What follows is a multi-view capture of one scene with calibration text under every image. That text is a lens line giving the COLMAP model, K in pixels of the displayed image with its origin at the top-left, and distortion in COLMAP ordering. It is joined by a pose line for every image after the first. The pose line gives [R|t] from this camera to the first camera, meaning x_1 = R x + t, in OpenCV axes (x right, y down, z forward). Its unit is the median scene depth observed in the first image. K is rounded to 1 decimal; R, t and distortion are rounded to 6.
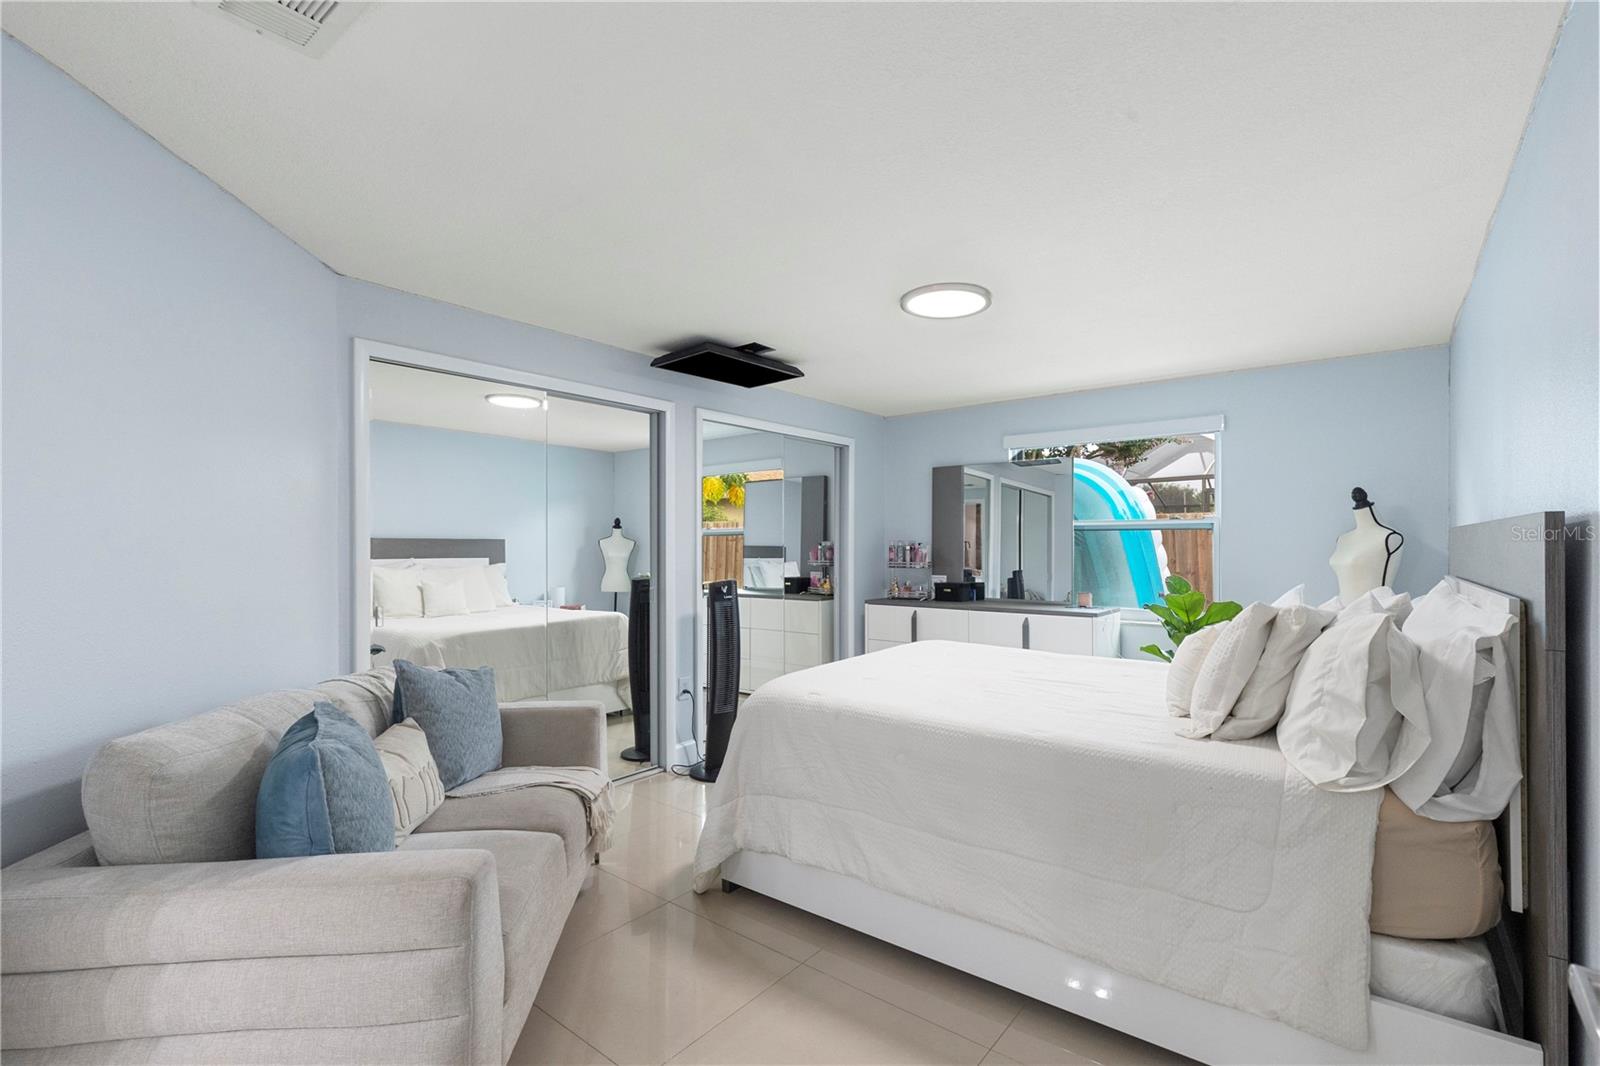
lens RADIAL K [[724.6, 0, 801.6], [0, 724.6, 549.4], [0, 0, 1]] dist [0.004717, -0.000614]
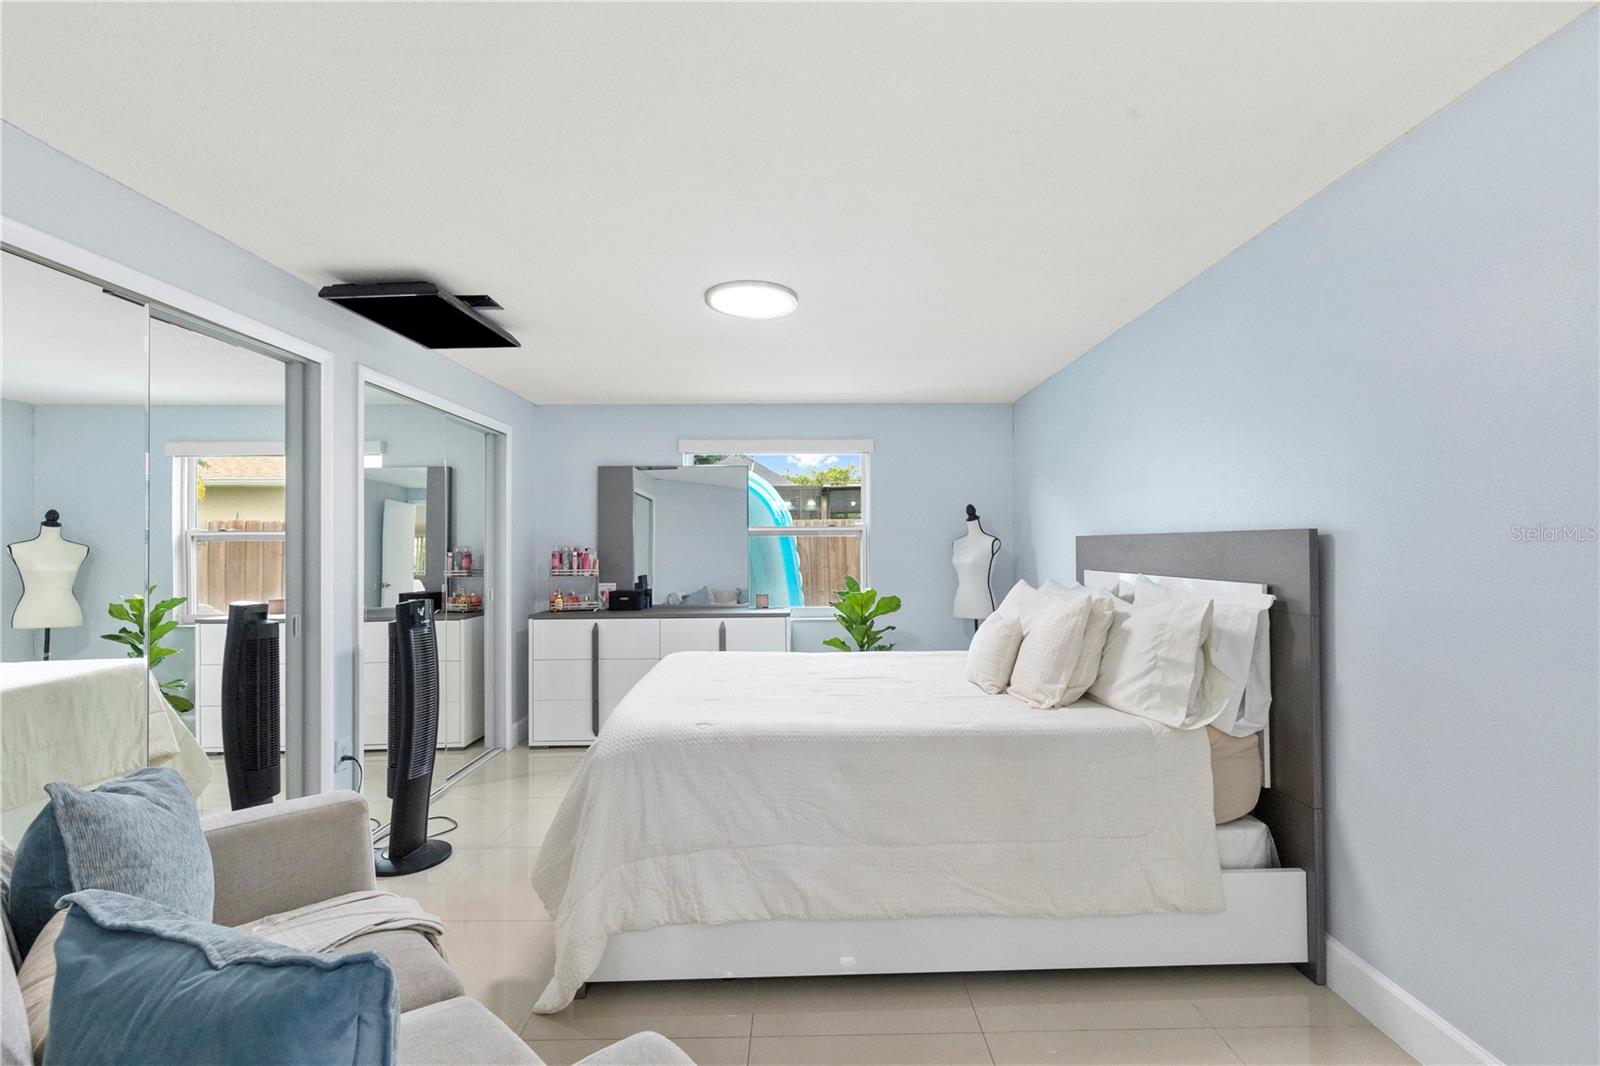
lens RADIAL K [[740.5, 0, 803.4], [0, 740.5, 540.1], [0, 0, 1]] dist [0.008727, -0.000031]
pose [[0.771436, 0.001845, 0.636305, -0.288506], [0.008839, 0.999868, -0.013615, -0.005065], [-0.636246, 0.016127, 0.771318, 0.150031]]
